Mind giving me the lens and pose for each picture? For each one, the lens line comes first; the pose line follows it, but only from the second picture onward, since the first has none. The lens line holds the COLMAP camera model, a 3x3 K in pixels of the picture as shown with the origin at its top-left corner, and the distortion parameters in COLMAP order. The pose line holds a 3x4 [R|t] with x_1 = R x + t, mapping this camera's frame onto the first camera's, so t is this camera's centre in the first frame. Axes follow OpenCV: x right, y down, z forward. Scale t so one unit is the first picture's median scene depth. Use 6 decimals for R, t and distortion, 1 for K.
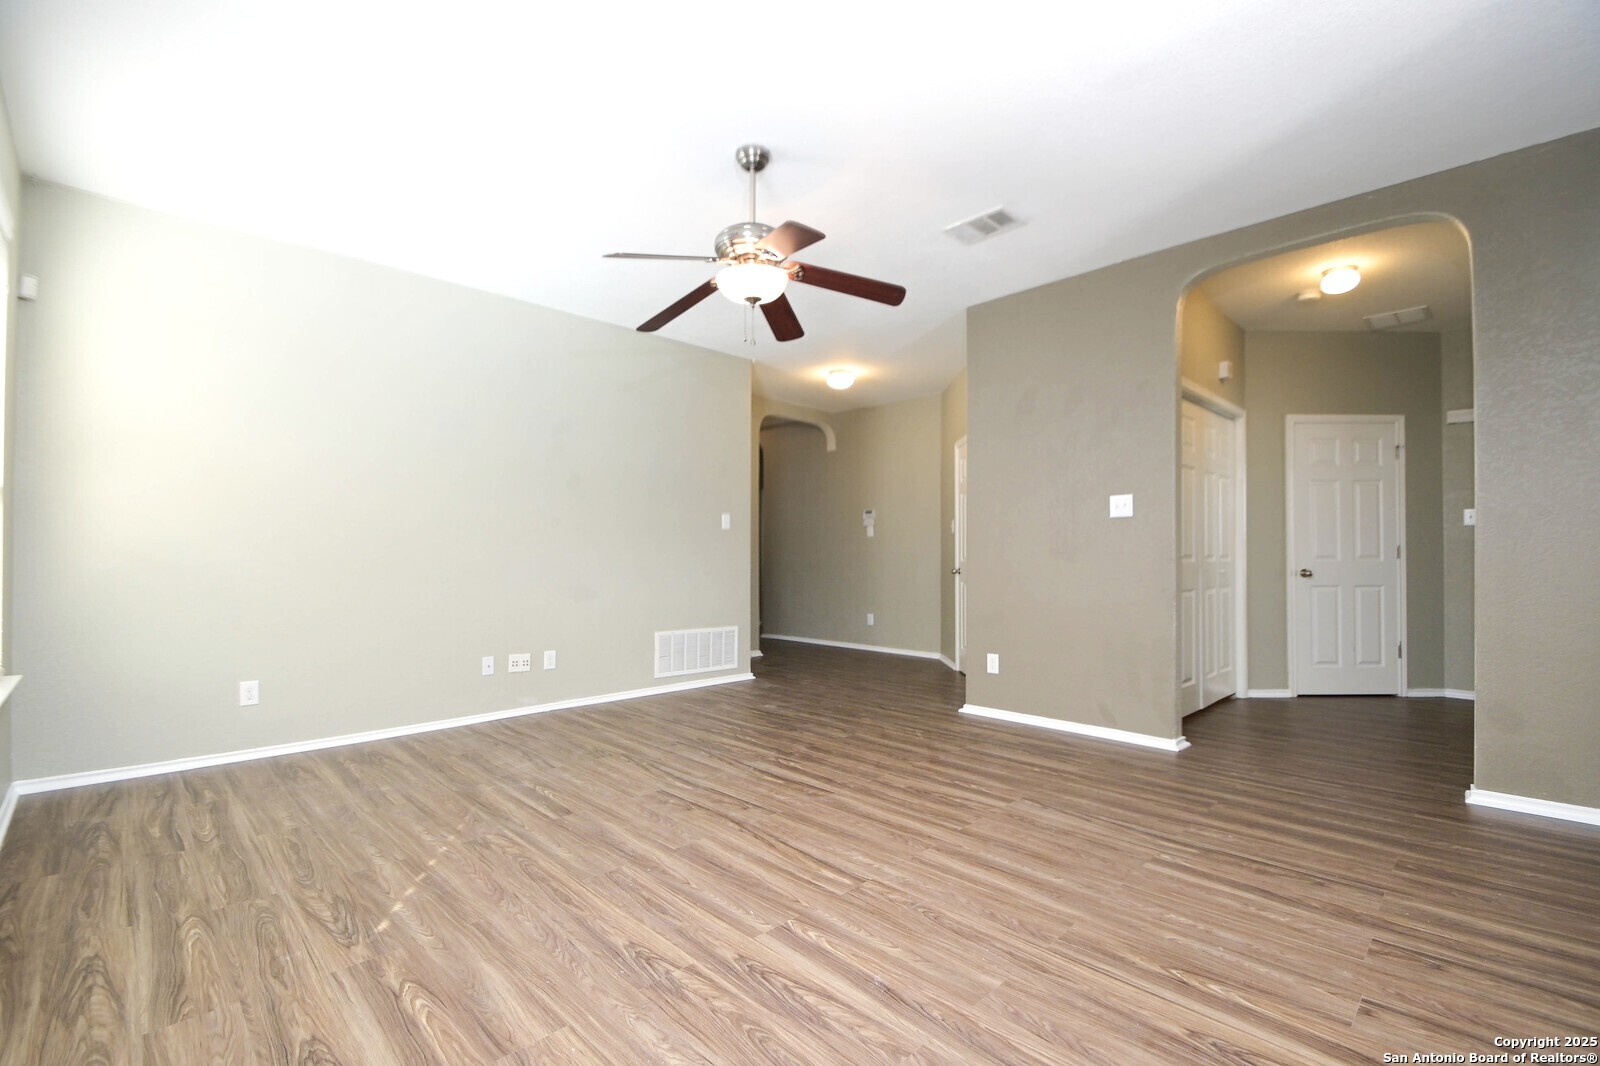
lens RADIAL K [[705.4, 0, 797.3], [0, 705.4, 539.4], [0, 0, 1]] dist [0.001798, -0.000564]
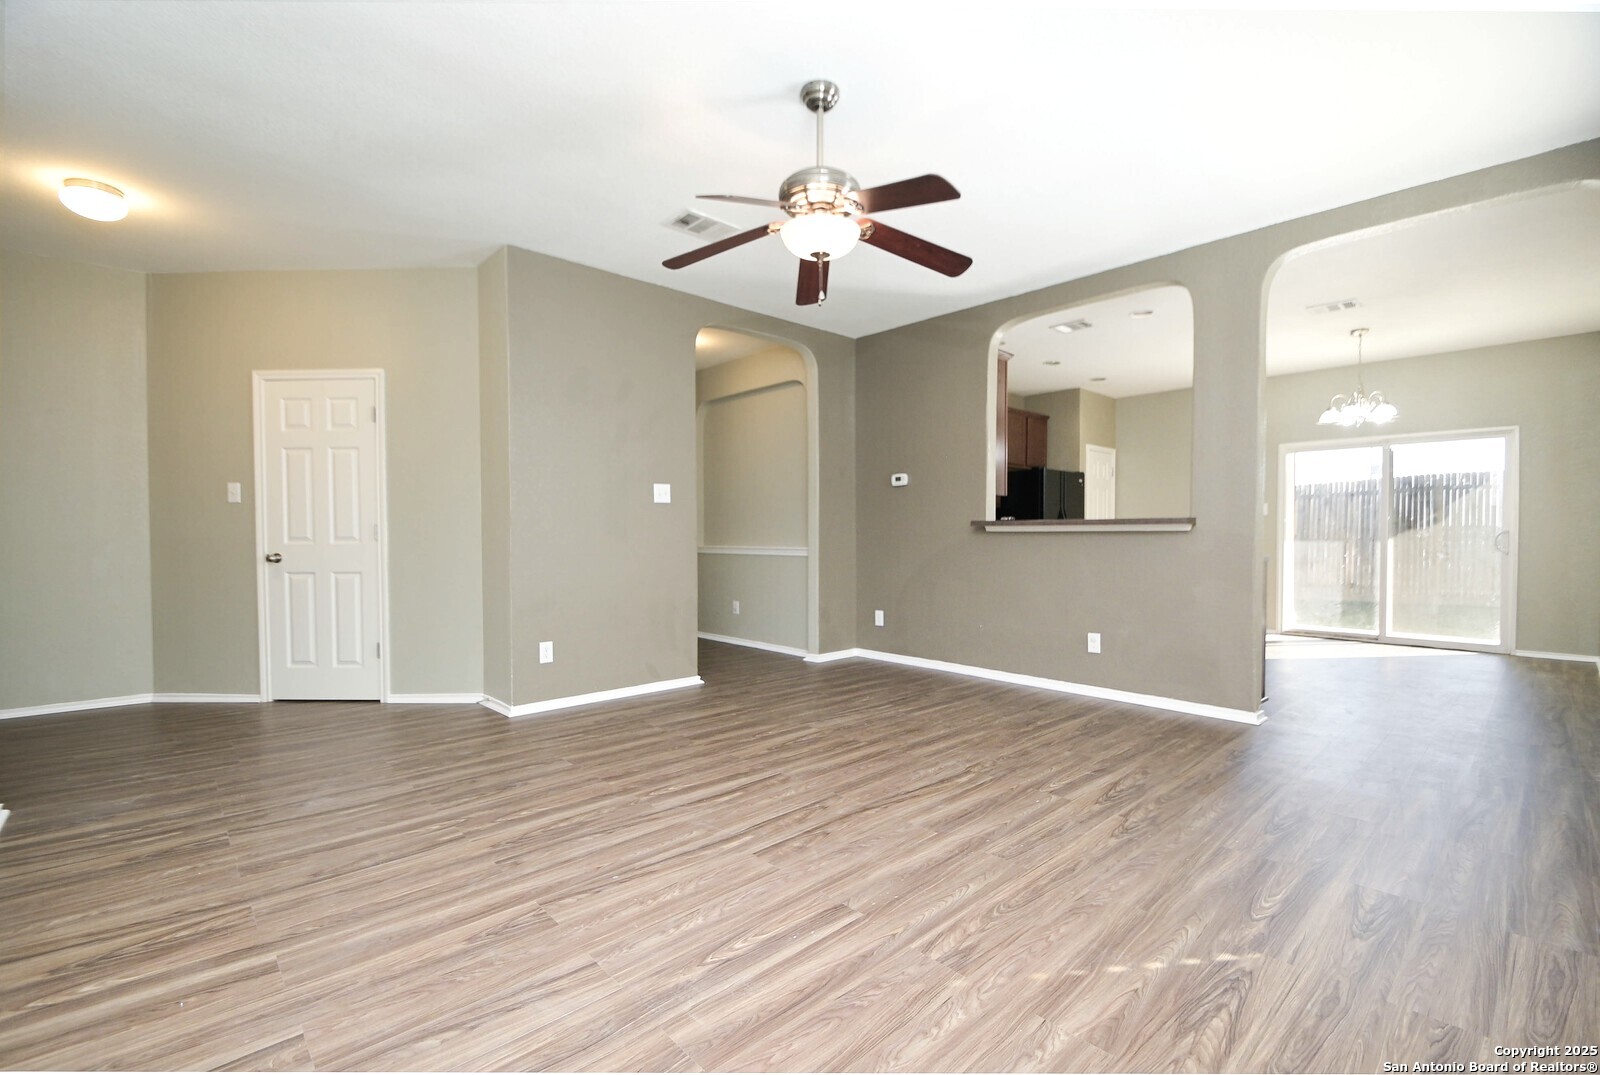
lens RADIAL K [[706.3, 0, 802.4], [0, 706.3, 544.5], [0, 0, 1]] dist [-0.002133, -0.000315]
pose [[0.020212, -0.013968, 0.999698, -0.977015], [-0.019257, 0.999711, 0.014358, 0.022810], [-0.999610, -0.019541, 0.019938, 0.995599]]
